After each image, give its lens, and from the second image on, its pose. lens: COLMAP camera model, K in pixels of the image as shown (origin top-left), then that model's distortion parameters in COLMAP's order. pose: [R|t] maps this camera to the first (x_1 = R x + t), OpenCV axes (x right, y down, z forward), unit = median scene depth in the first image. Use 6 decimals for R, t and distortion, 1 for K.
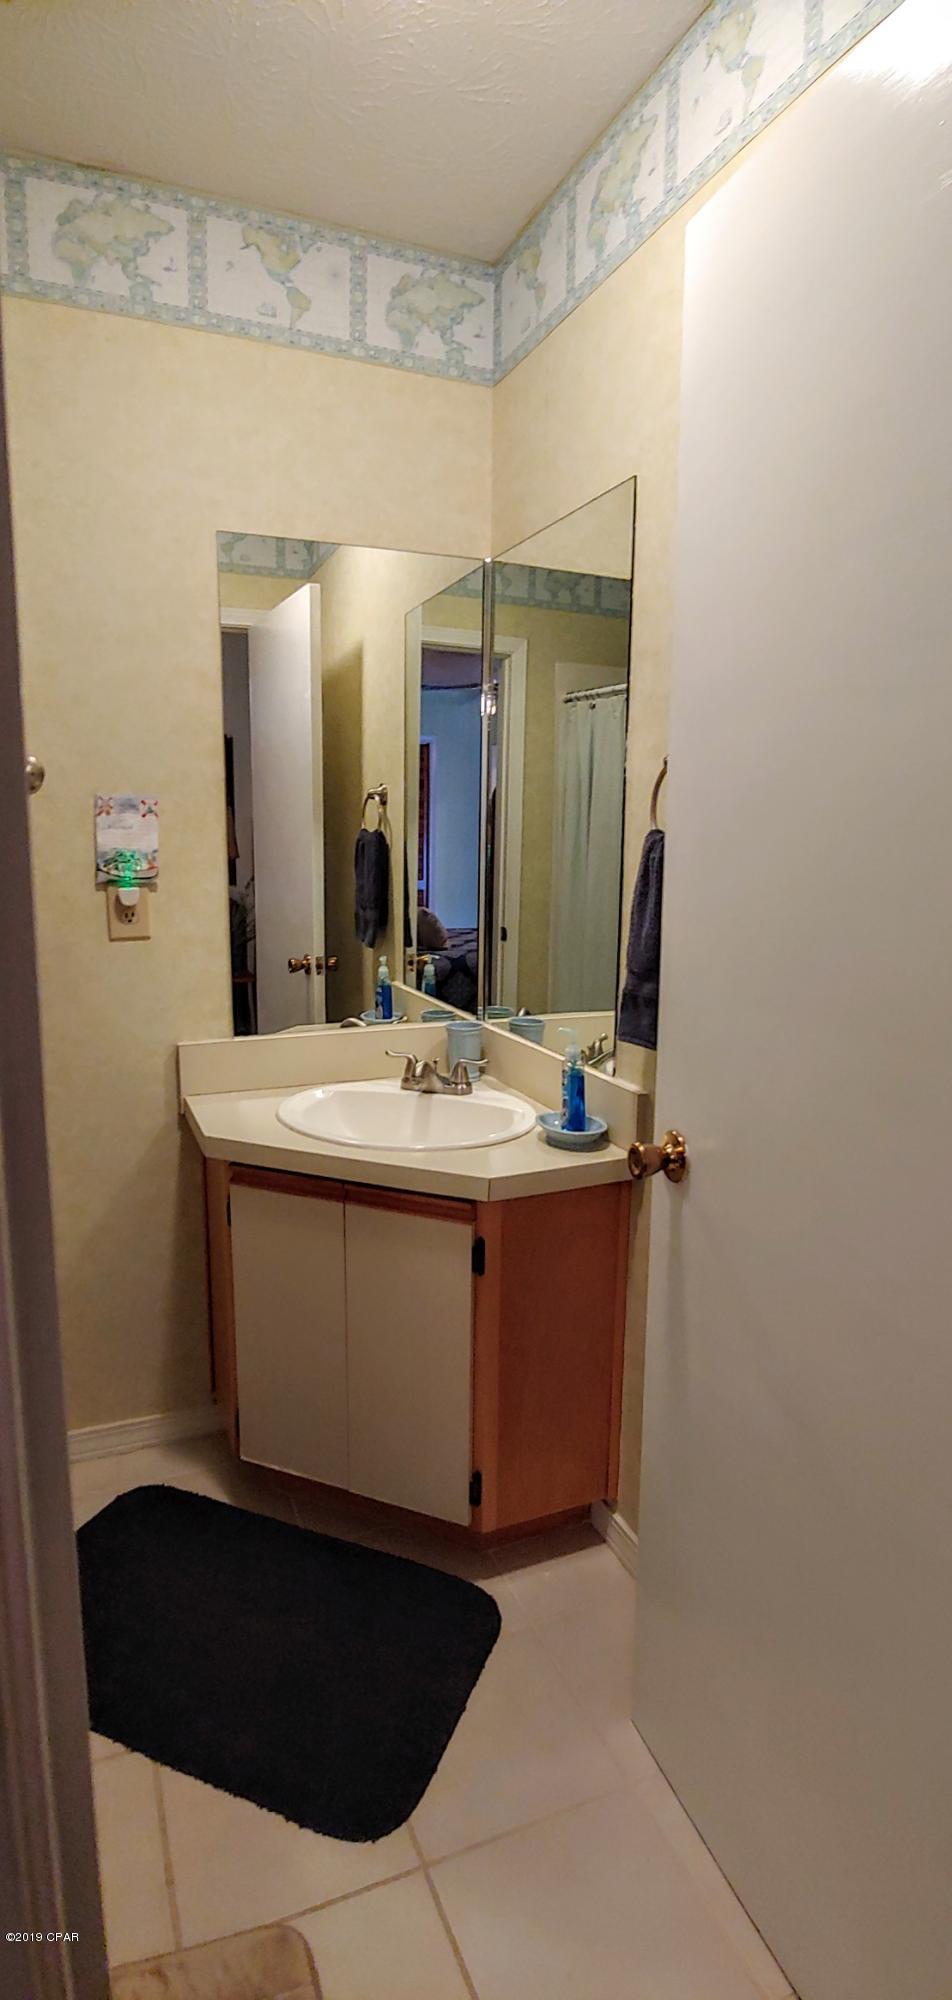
lens RADIAL K [[993.7, 0, 470.7], [0, 993.7, 990.2], [0, 0, 1]] dist [-0.004810, -0.005416]
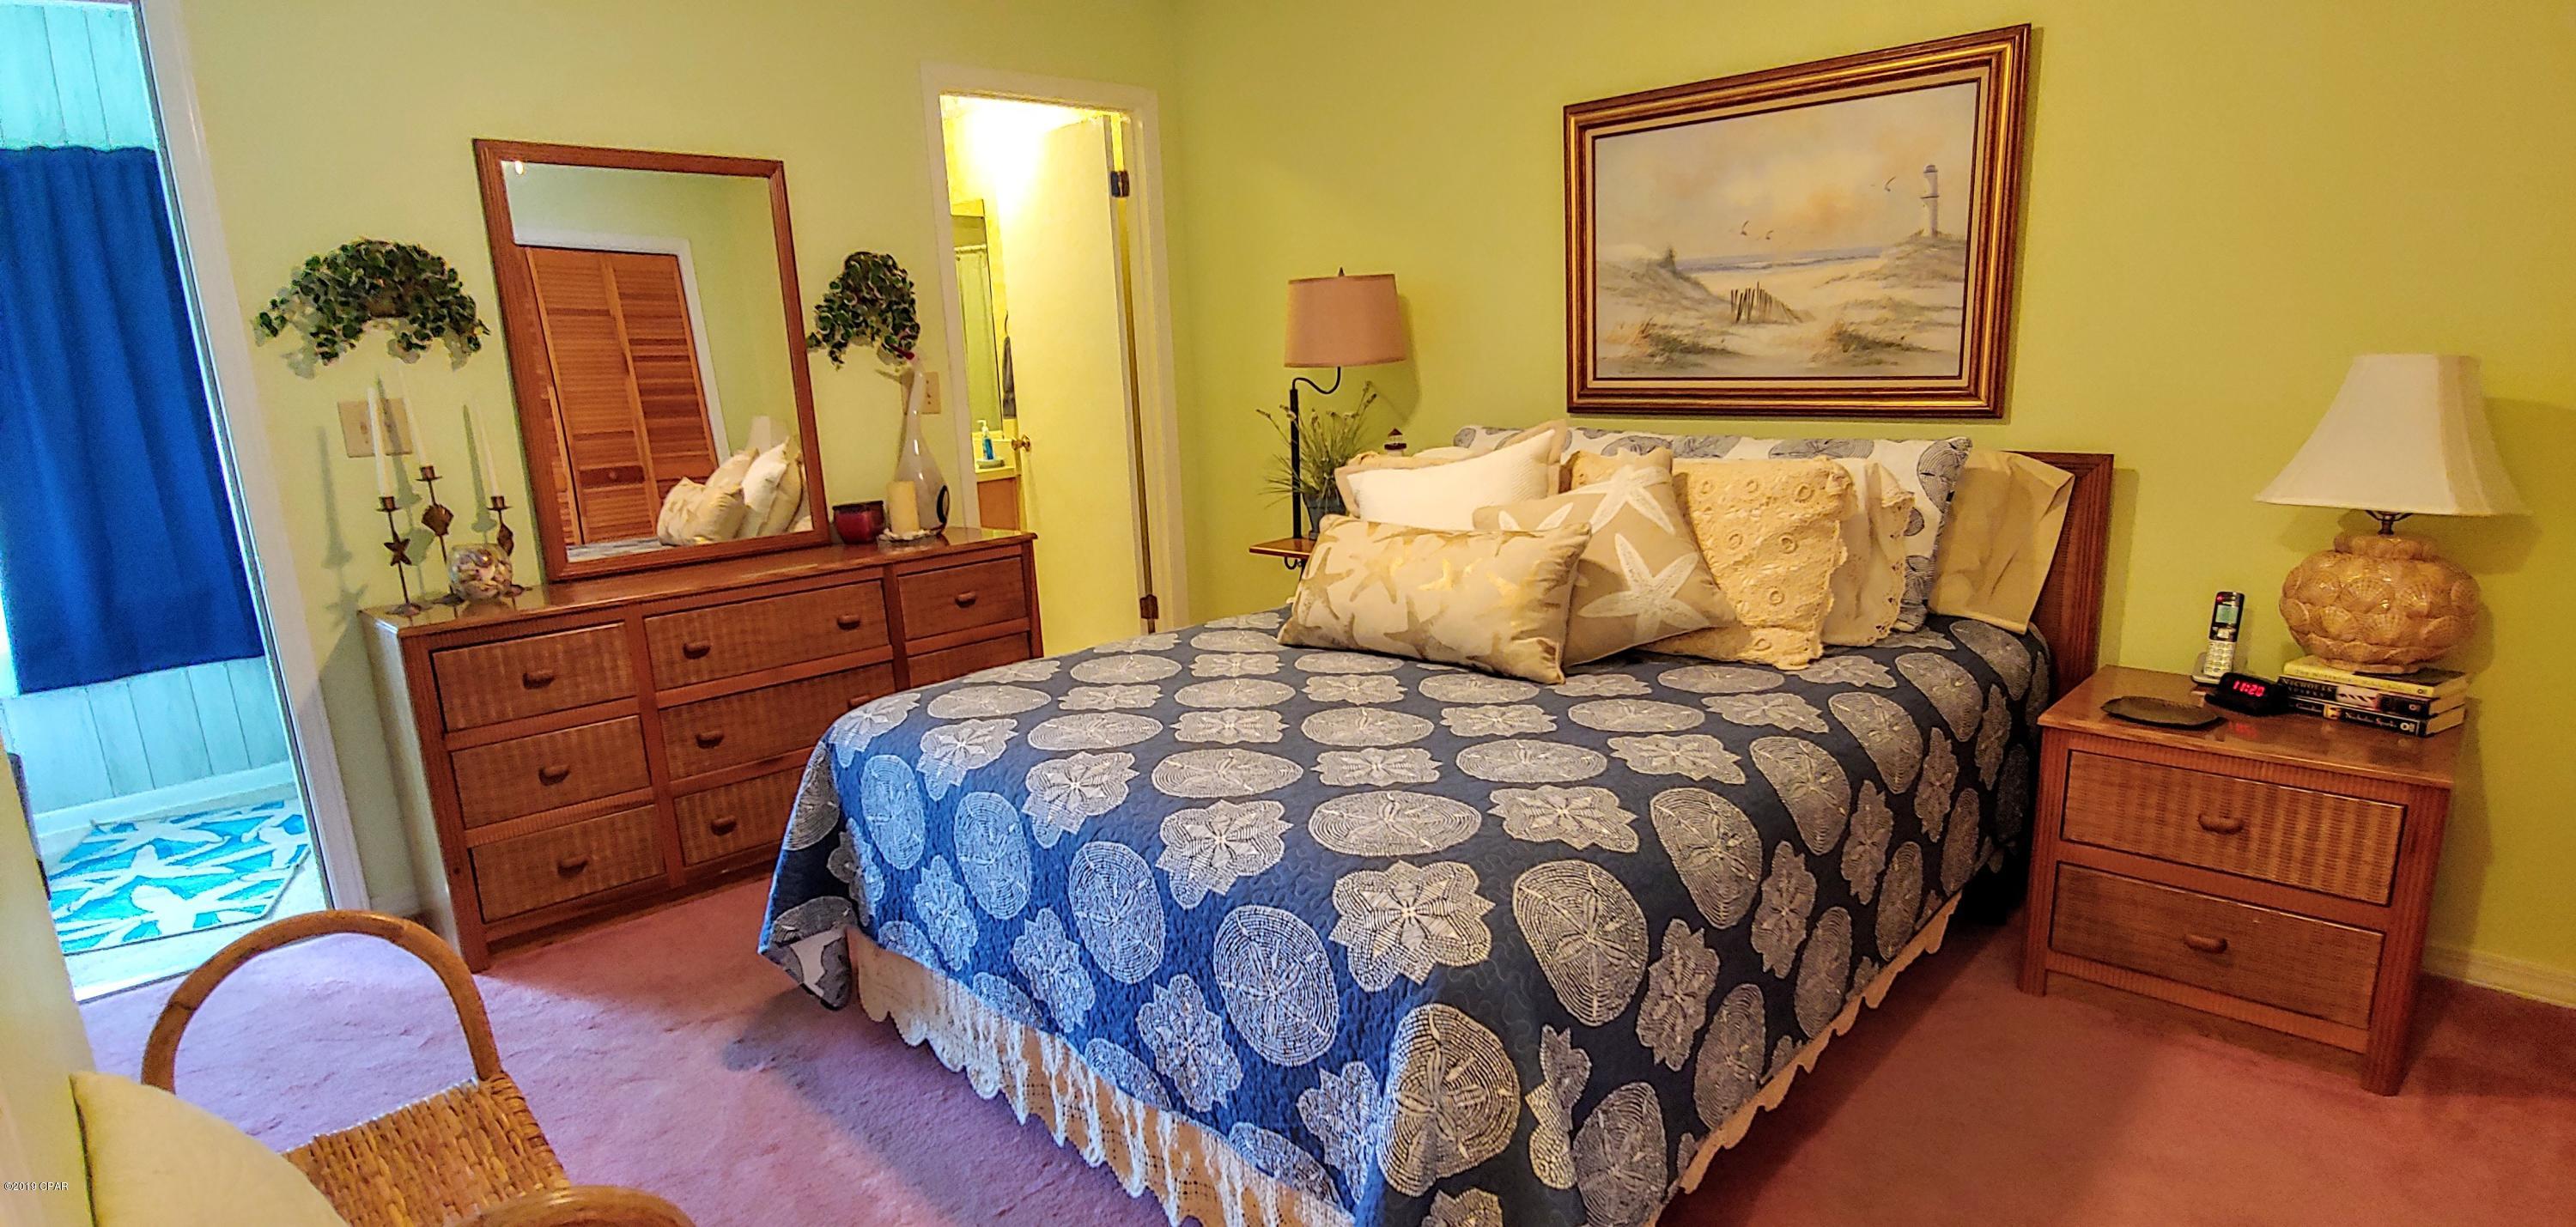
lens RADIAL K [[1279.9, 0, 1286.7], [0, 1279.9, 607.8], [0, 0, 1]] dist [-0.004810, -0.005416]
pose [[0.929549, -0.120004, 0.348623, -0.268420], [0.103431, 0.992455, 0.065843, 0.273114], [-0.353894, -0.025146, 0.934947, -1.670082]]
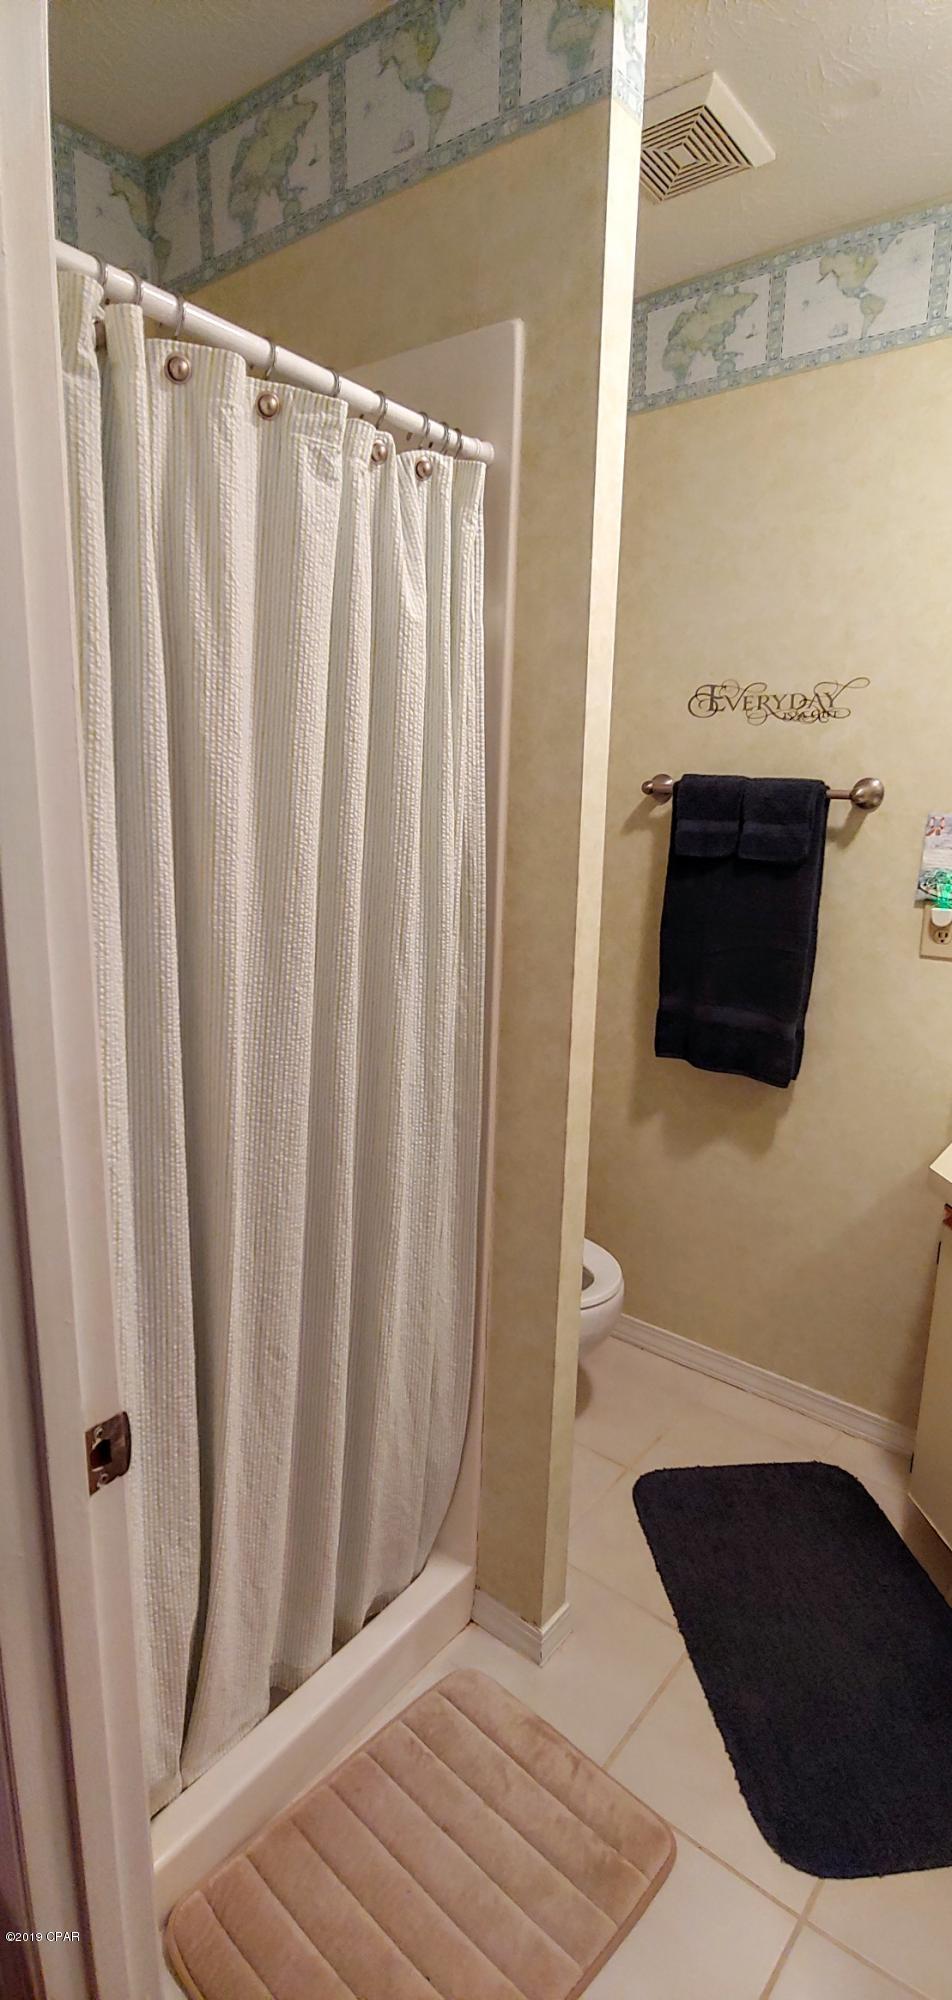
lens RADIAL K [[993.7, 0, 528.8], [0, 993.7, 1039.5], [0, 0, 1]] dist [-0.004810, -0.005416]
pose [[0.505929, 0.185571, -0.842377, 0.519063], [-0.170220, 0.978859, 0.113404, -0.024462], [0.845613, 0.086015, 0.526821, 0.206942]]
